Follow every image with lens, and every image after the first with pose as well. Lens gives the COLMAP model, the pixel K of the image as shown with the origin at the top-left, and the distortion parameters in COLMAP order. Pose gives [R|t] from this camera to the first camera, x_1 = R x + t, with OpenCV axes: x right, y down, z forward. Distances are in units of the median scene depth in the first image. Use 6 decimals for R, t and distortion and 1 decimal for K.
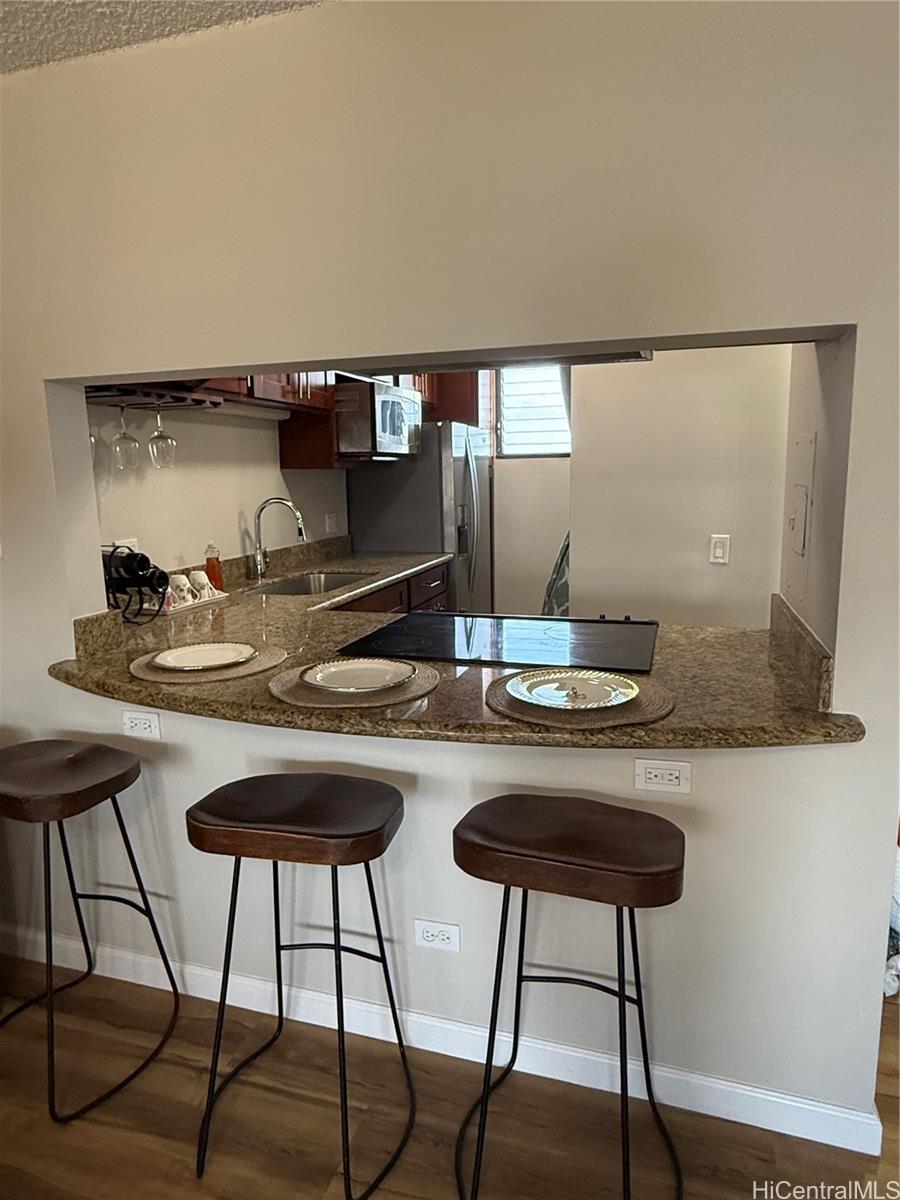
lens RADIAL K [[726.5, 0, 451.6], [0, 726.5, 601.7], [0, 0, 1]] dist [-0.002196, 0.001265]
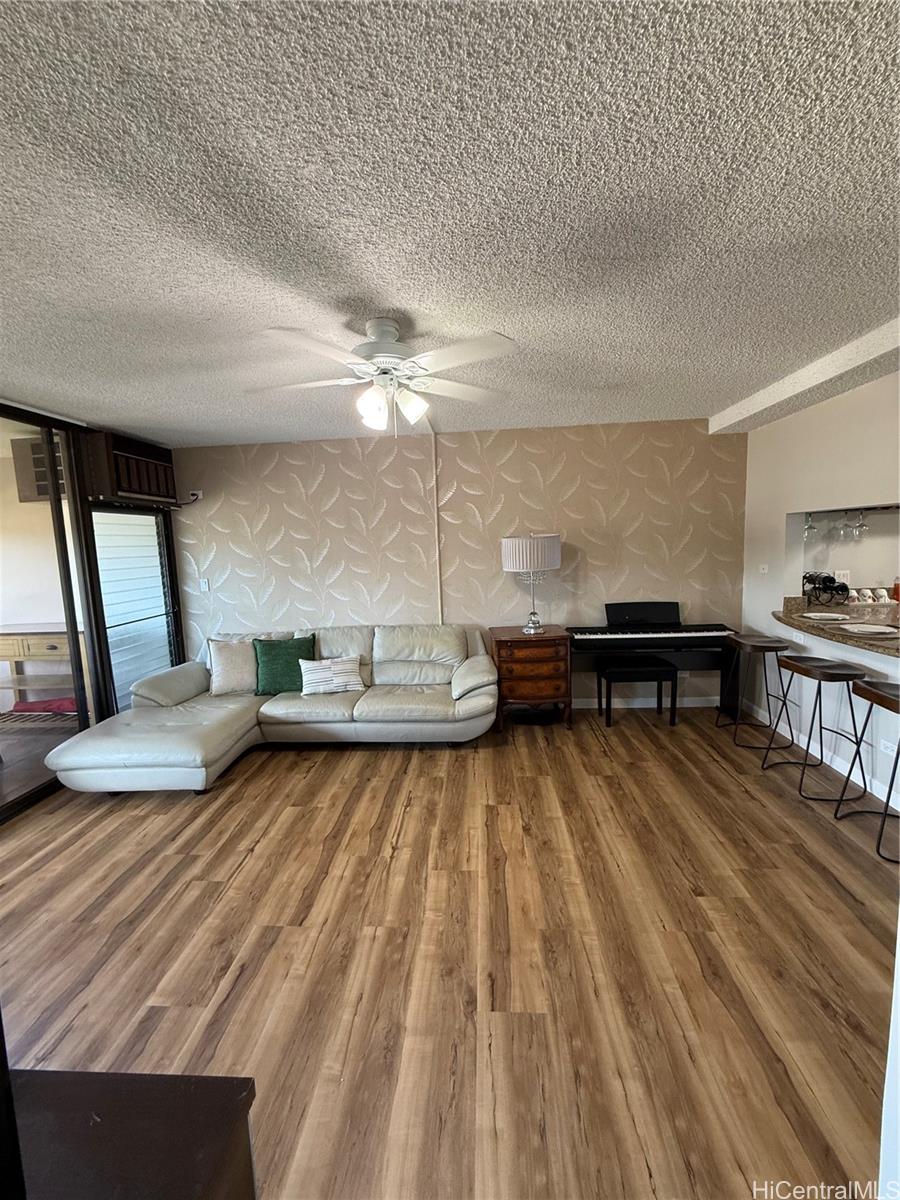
lens RADIAL K [[482.3, 0, 450.9], [0, 482.3, 599.2], [0, 0, 1]] dist [-0.000561, -0.000031]
pose [[0.231566, 0.118896, -0.965526, 0.918346], [-0.131480, 0.987222, 0.090034, 0.031334], [0.963893, 0.106098, 0.244240, -0.652584]]
